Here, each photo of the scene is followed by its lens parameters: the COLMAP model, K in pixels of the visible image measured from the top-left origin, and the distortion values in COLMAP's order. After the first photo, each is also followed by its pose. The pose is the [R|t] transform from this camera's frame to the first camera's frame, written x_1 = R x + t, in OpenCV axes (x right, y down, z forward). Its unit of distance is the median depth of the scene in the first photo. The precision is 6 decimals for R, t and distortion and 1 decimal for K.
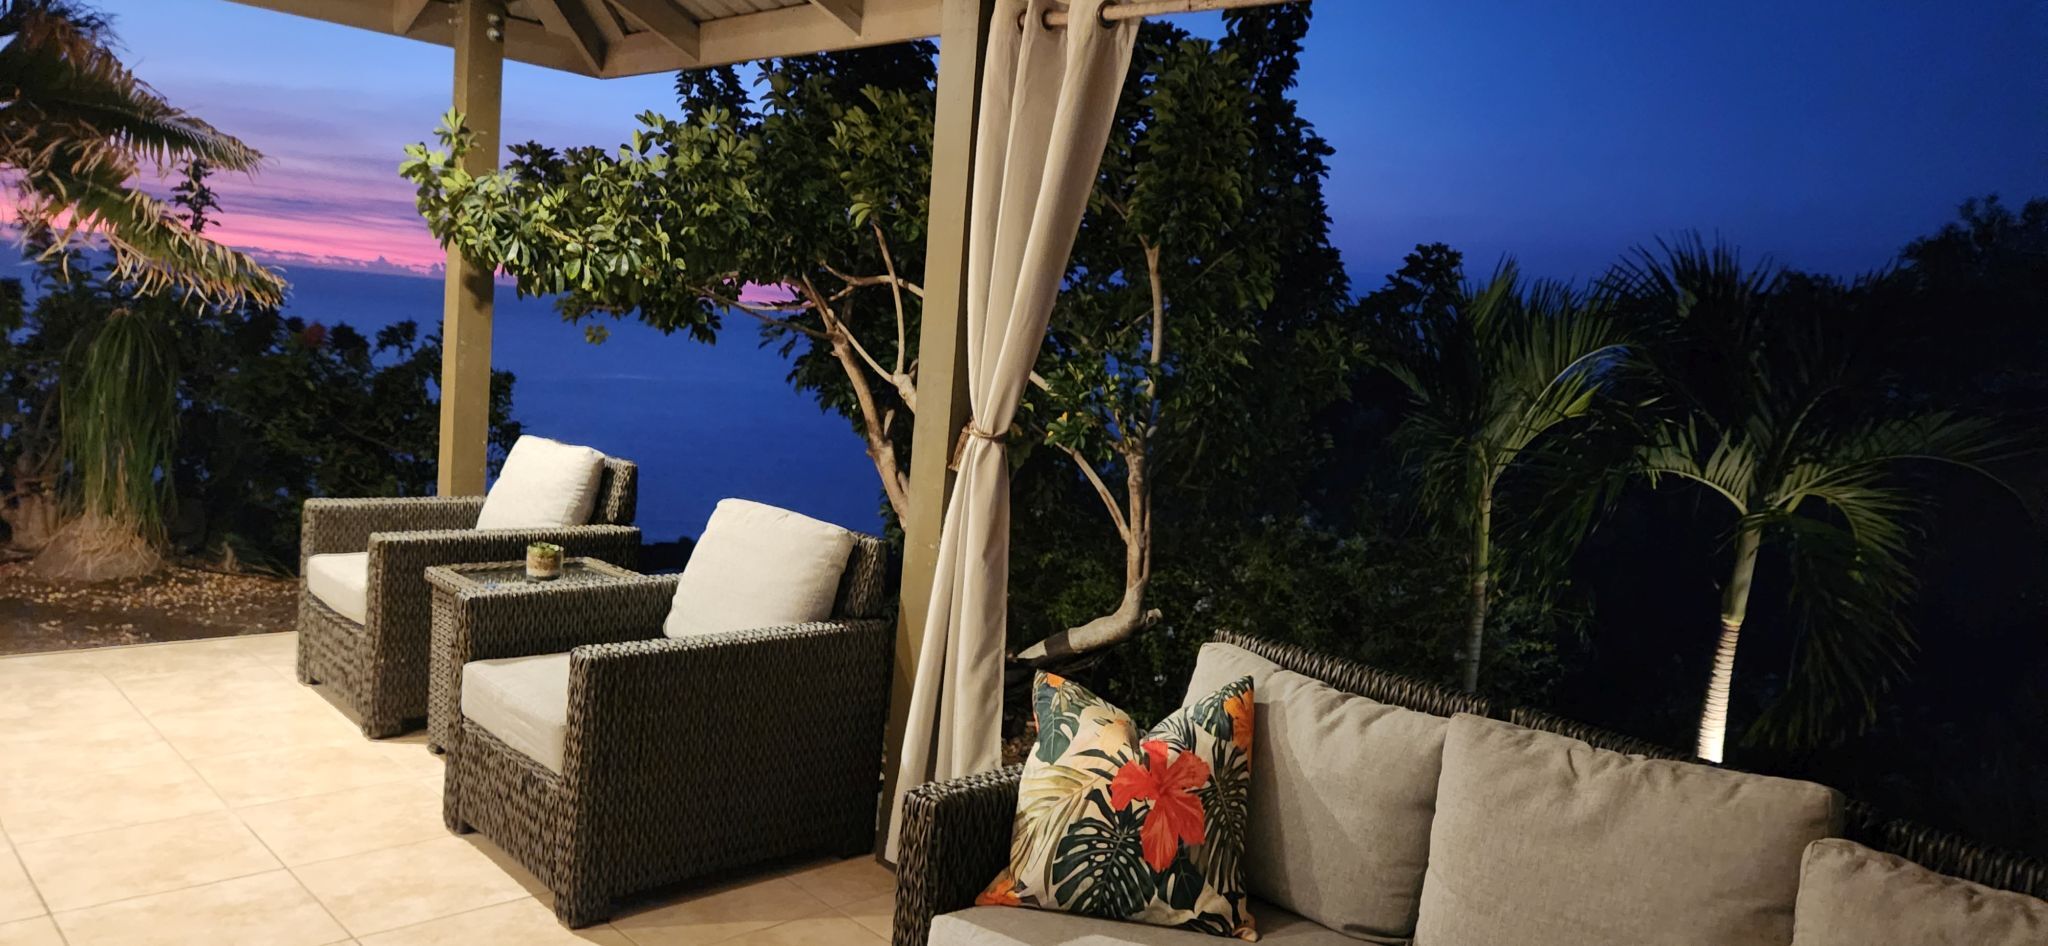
lens RADIAL K [[1327.0, 0, 1031.4], [0, 1327.0, 420.6], [0, 0, 1]] dist [0.075496, -0.046767]
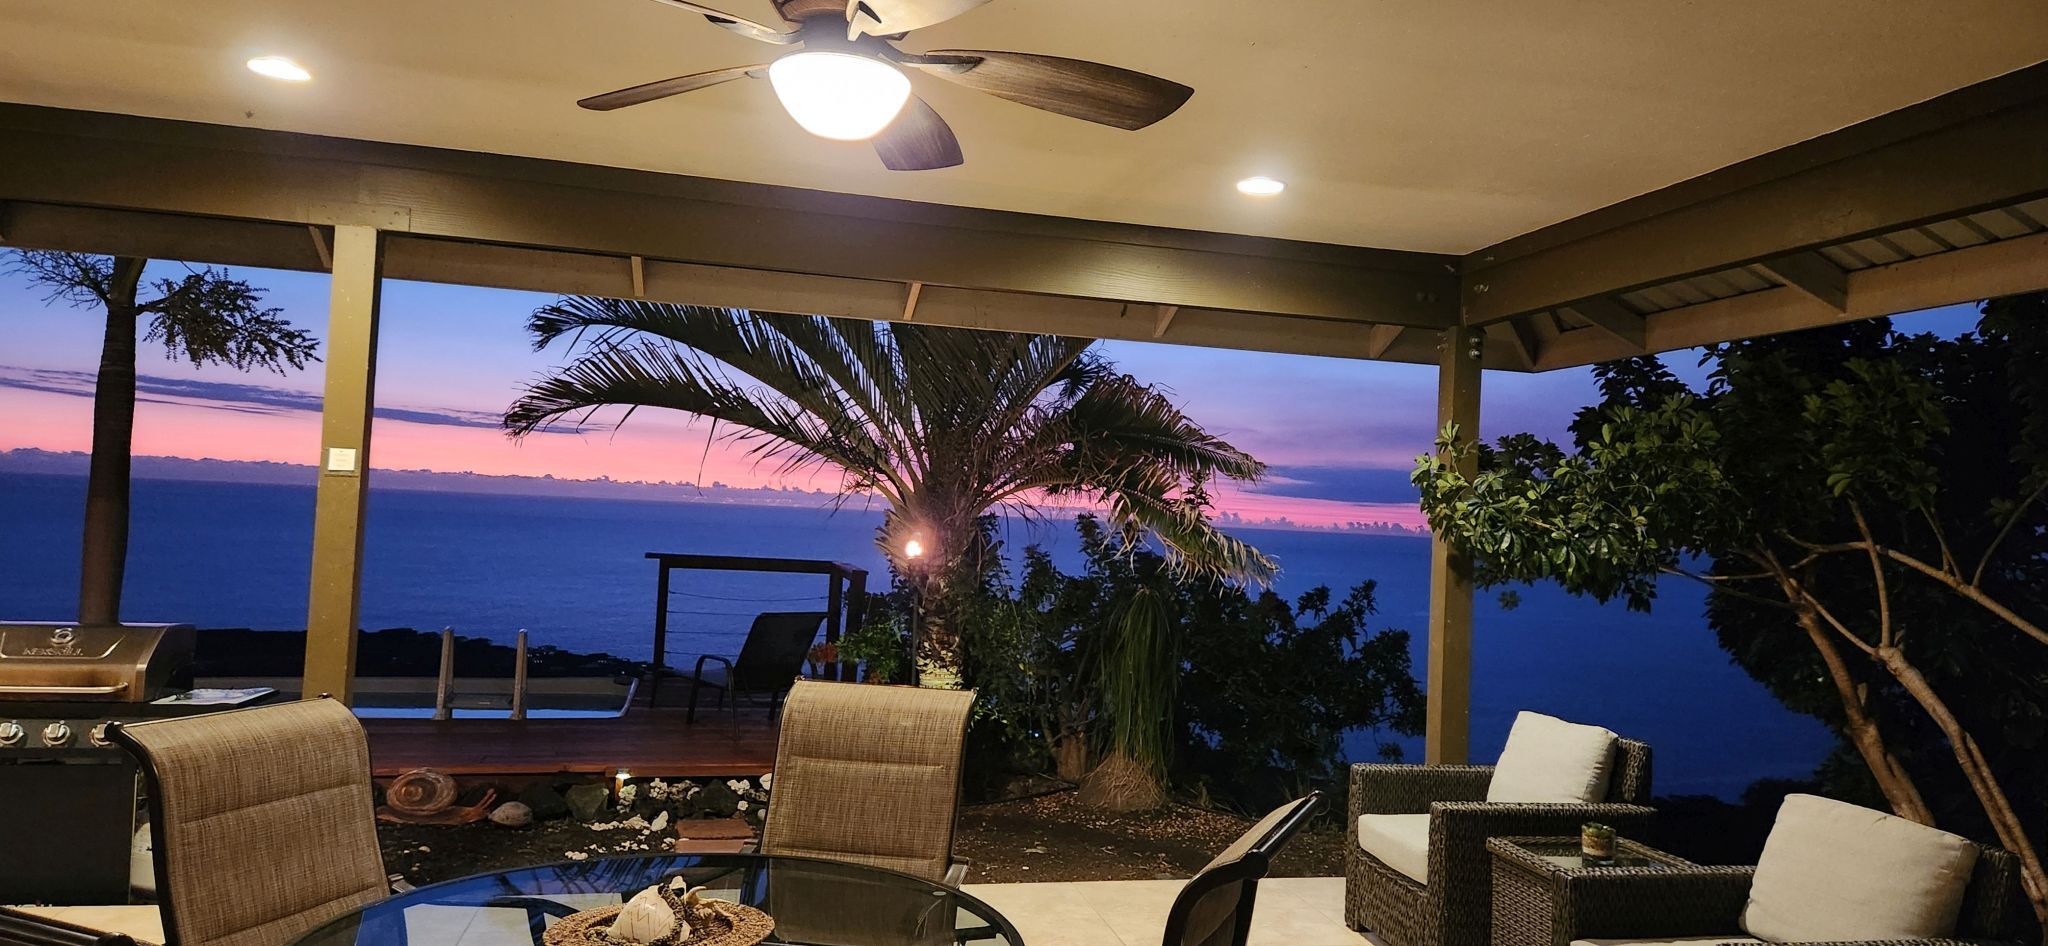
lens RADIAL K [[1327.0, 0, 1031.4], [0, 1327.0, 420.6], [0, 0, 1]] dist [0.075496, -0.046767]
pose [[0.875807, -0.076900, -0.476495, -0.181786], [-0.001758, 0.986711, -0.162474, -0.041116], [0.482658, 0.143133, 0.864034, -0.160048]]
